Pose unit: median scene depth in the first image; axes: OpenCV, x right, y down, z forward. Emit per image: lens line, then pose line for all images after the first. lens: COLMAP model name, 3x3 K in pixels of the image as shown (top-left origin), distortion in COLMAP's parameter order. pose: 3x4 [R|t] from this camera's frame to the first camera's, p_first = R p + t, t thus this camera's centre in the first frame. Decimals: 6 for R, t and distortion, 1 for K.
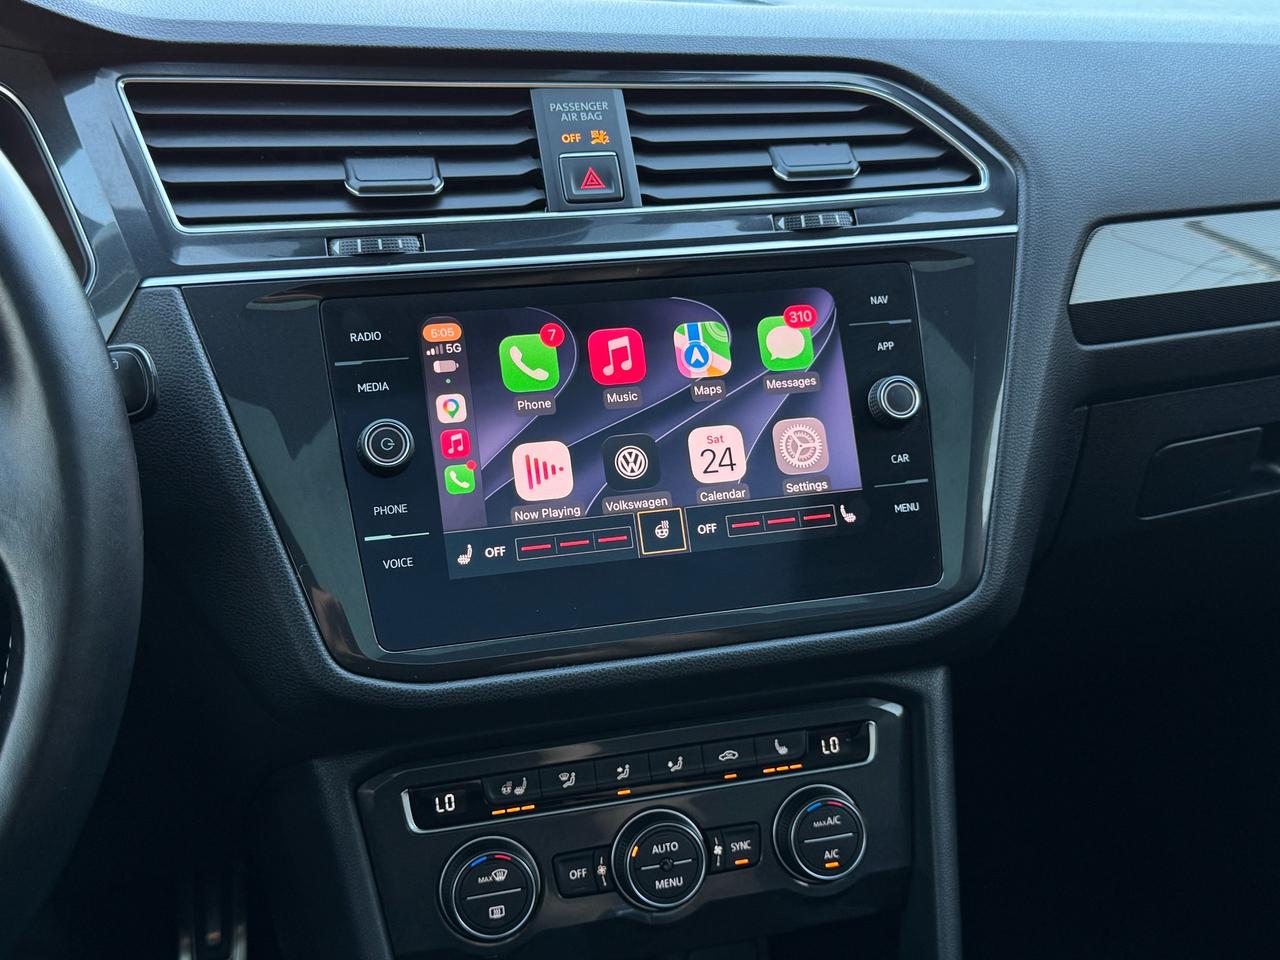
lens RADIAL K [[1443.4, 0, 640.0], [0, 1443.4, 480.0], [0, 0, 1]] dist [0.131722, -0.011728]
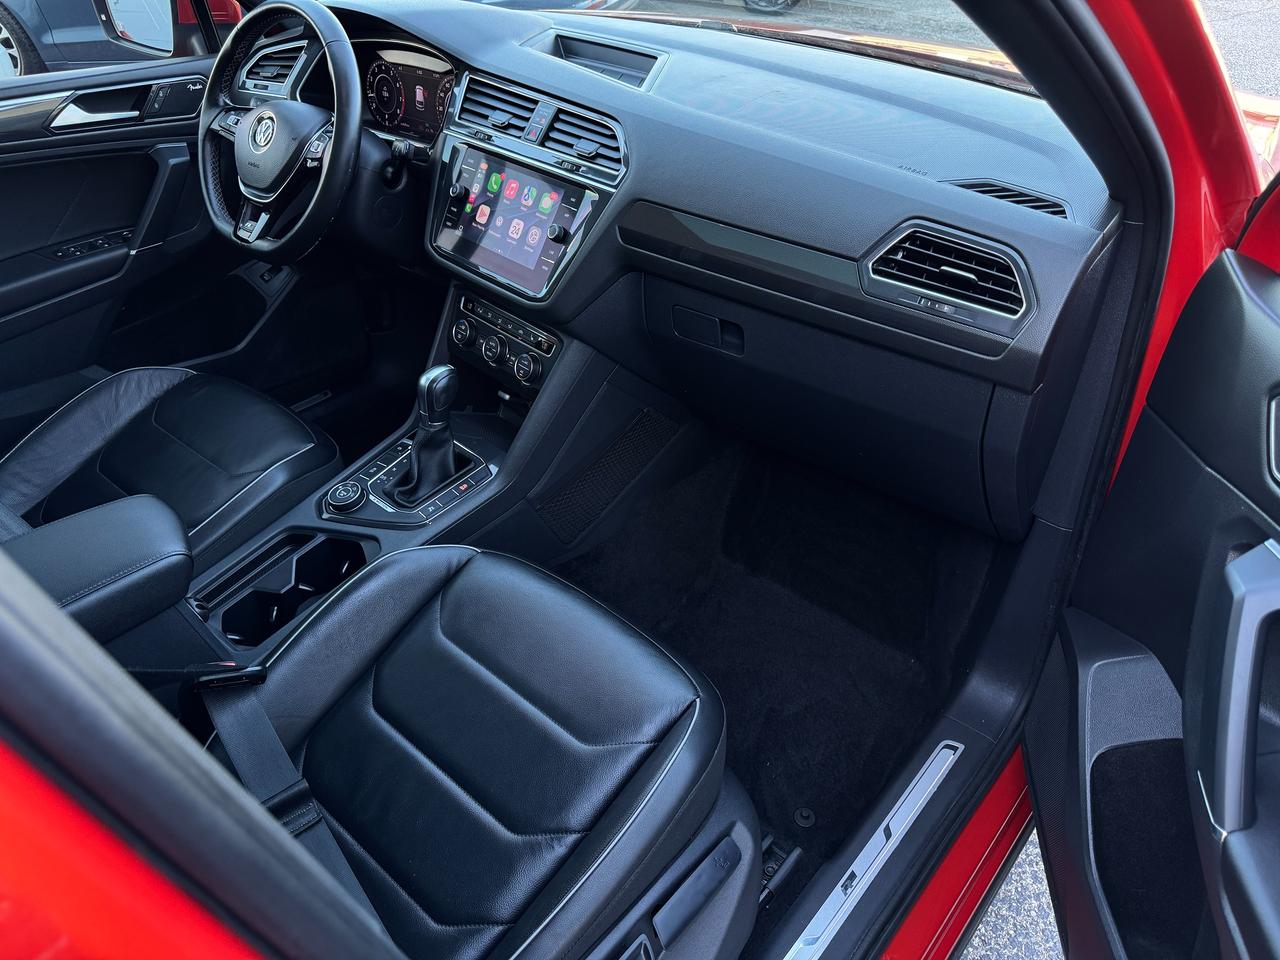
lens RADIAL K [[905.7, 0, 637.2], [0, 905.7, 483.5], [0, 0, 1]] dist [0.139951, -0.300484]
pose [[0.484745, 0.501132, -0.716861, 1.891470], [-0.357950, 0.861477, 0.360181, -0.352441], [0.798057, 0.082005, 0.596976, 0.050567]]
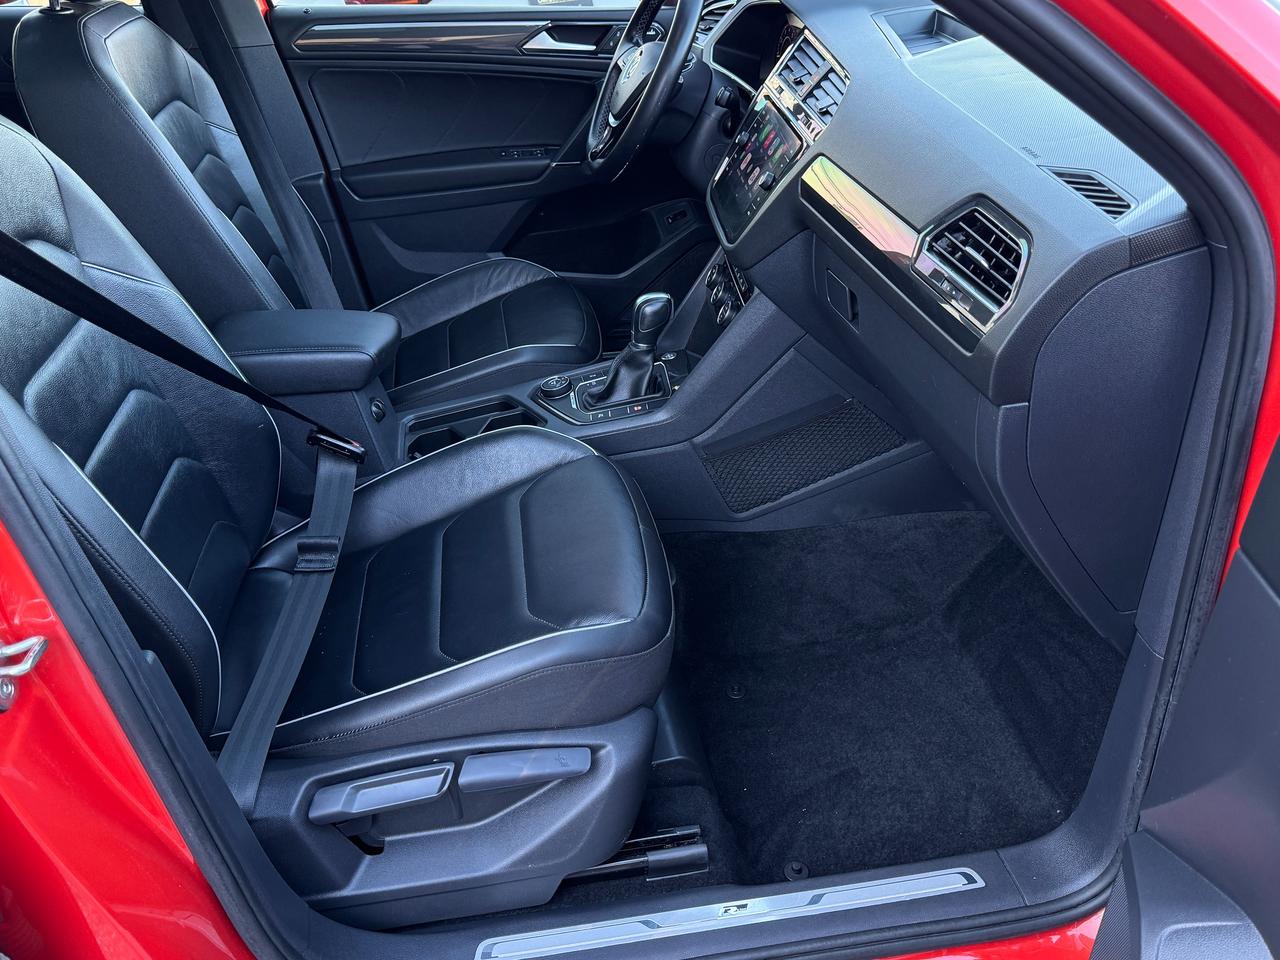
lens RADIAL K [[1073.0, 0, 640.0], [0, 1073.0, 480.0], [0, 0, 1]] dist [0.134068, -0.343401]
pose [[-0.191220, 0.491533, -0.849606, 2.464834], [-0.403949, 0.749471, 0.524517, -0.668508], [0.894573, 0.443496, 0.055240, 0.934913]]
